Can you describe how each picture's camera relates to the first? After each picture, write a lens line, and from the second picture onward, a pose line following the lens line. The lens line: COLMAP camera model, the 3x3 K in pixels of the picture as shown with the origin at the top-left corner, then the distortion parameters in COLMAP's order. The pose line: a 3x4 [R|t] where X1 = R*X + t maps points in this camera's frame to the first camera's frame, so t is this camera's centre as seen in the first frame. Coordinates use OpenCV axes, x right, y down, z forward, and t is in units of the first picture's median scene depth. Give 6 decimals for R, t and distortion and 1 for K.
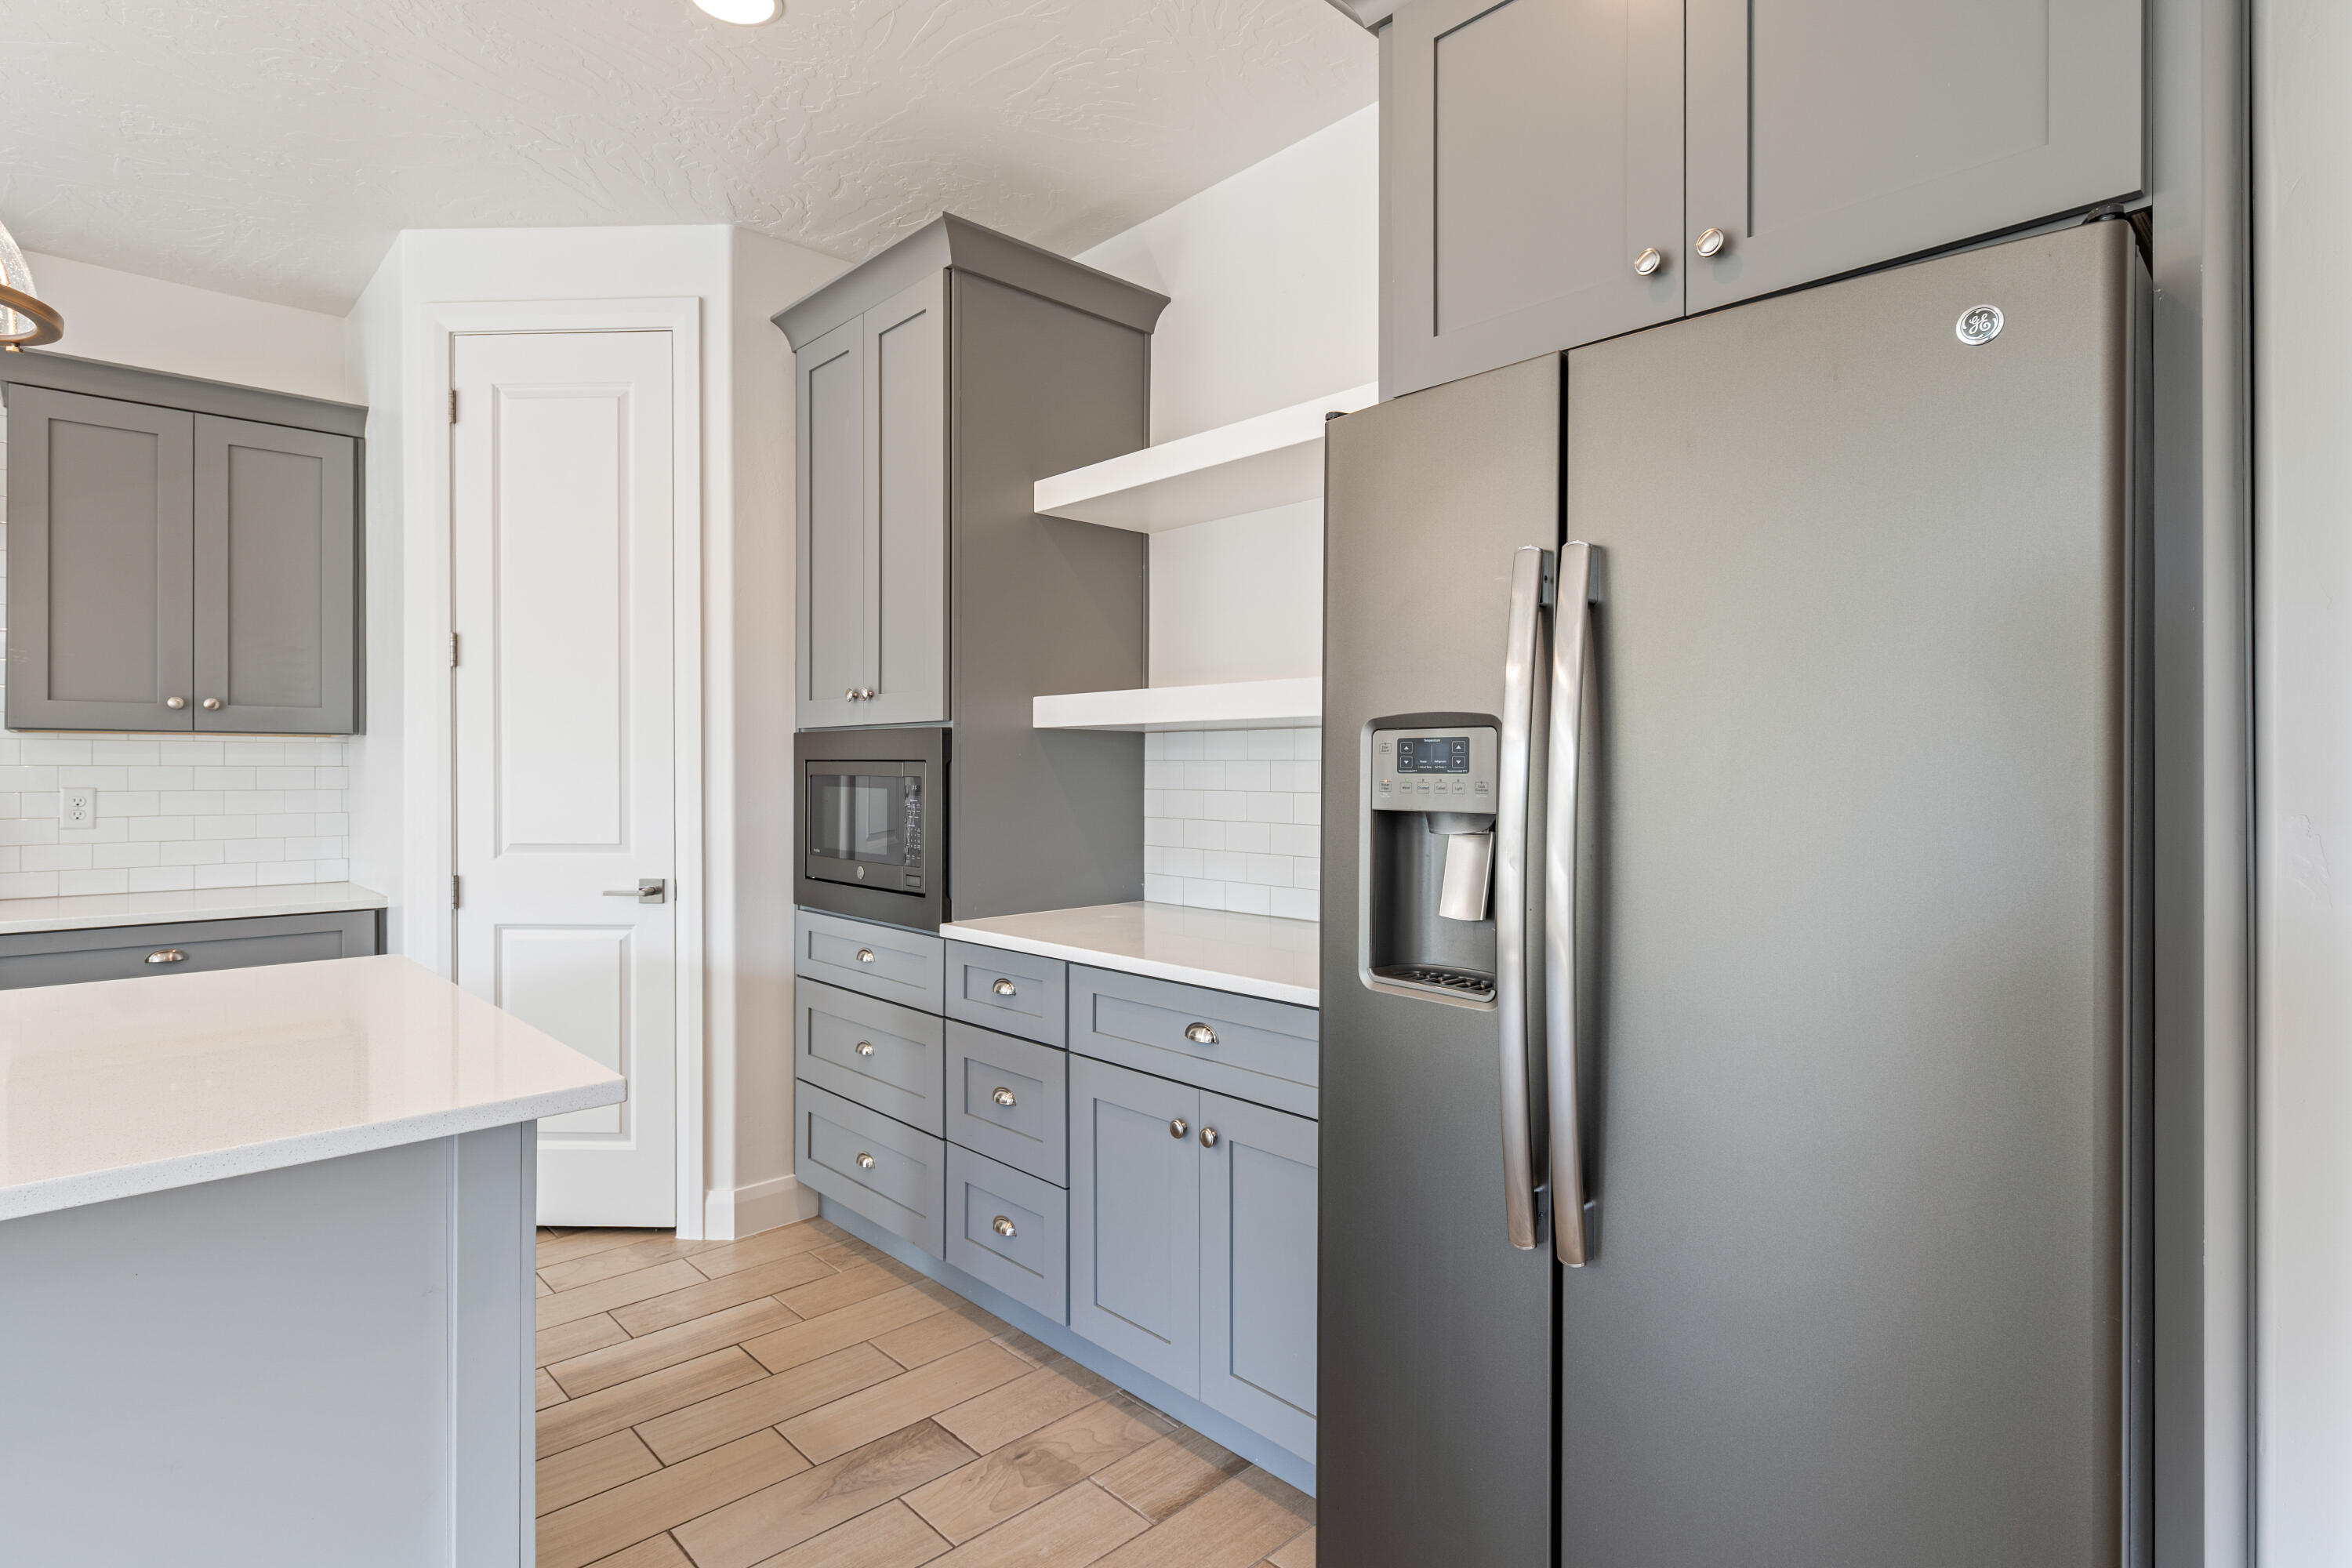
lens RADIAL K [[1180.2, 0, 1174.6], [0, 1180.2, 769.8], [0, 0, 1]] dist [0.001547, 0.000161]
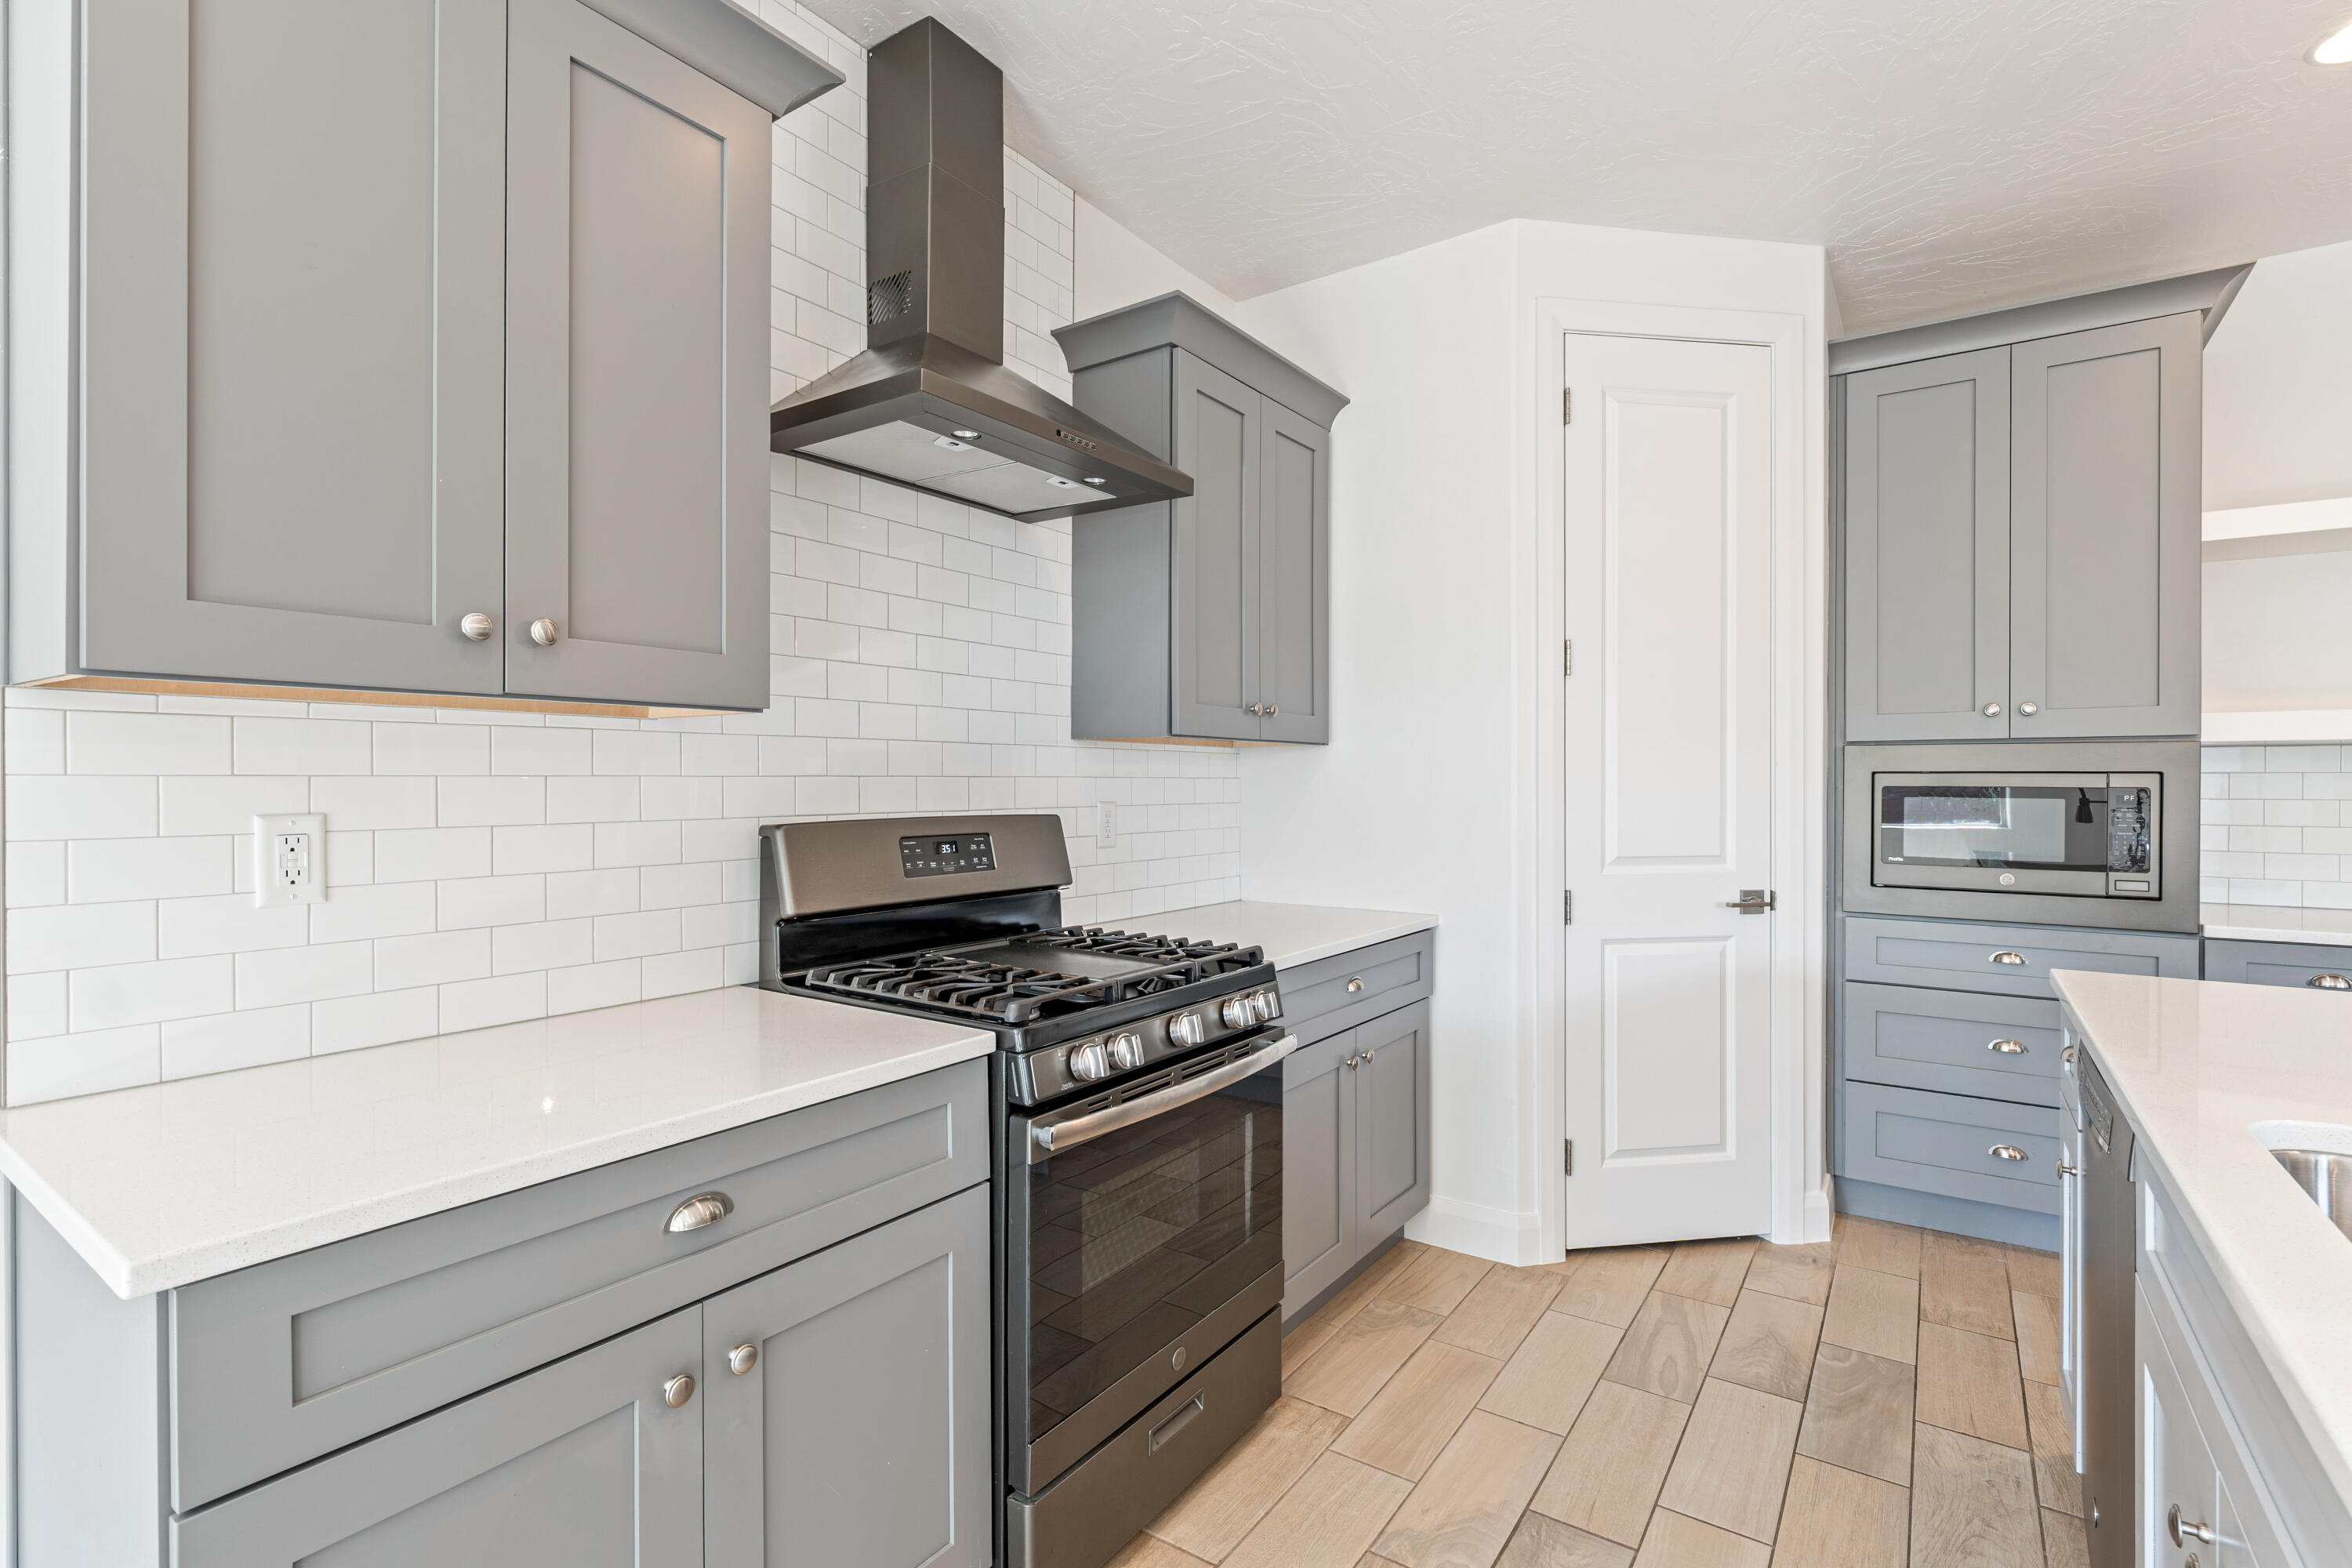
lens RADIAL K [[1087.6, 0, 1176.0], [0, 1087.6, 784.0], [0, 0, 1]] dist [0.001955, 0.000002]
pose [[0.979123, -0.000753, 0.203266, -1.136780], [0.000408, 0.999998, 0.001736, 0.000340], [-0.203267, -0.001617, 0.979122, 0.195154]]
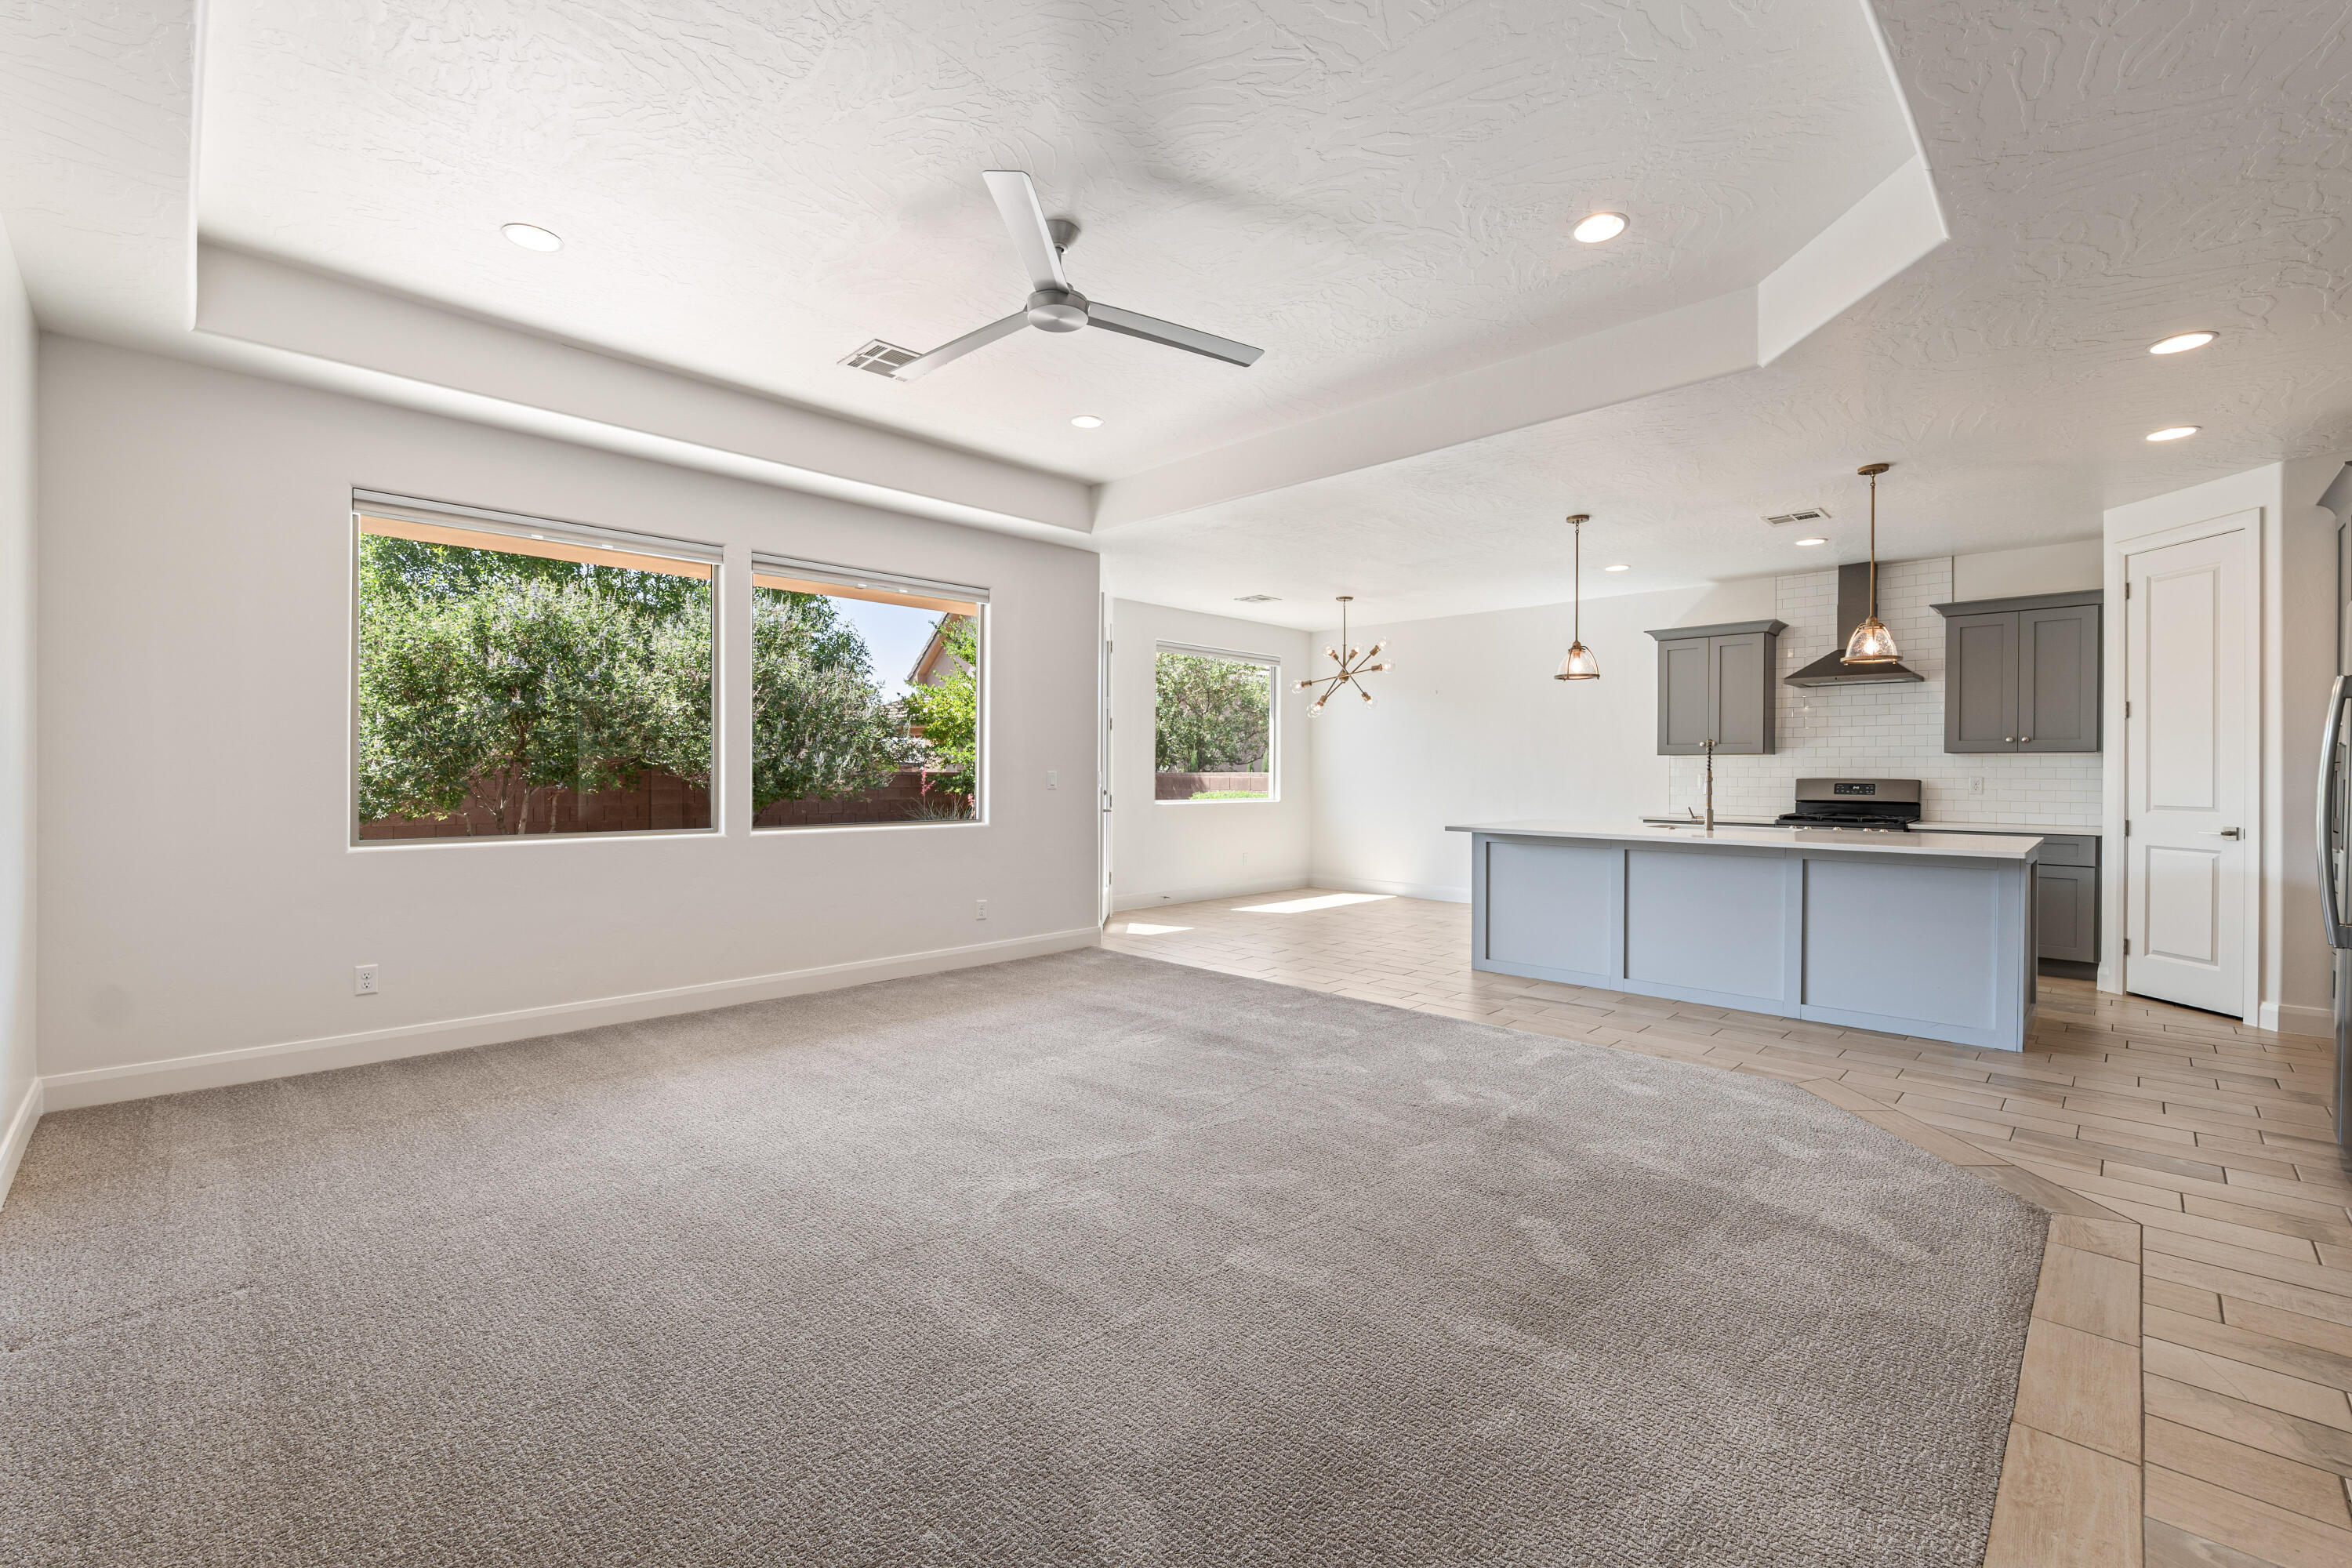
lens RADIAL K [[978.6, 0, 1174.6], [0, 978.6, 773.9], [0, 0, 1]] dist [-0.010285, 0.000112]
pose [[0.038582, 0.002478, -0.999252, 1.031966], [-0.007566, 0.999969, 0.002188, 0.018739], [0.999227, 0.007476, 0.038599, -0.732530]]
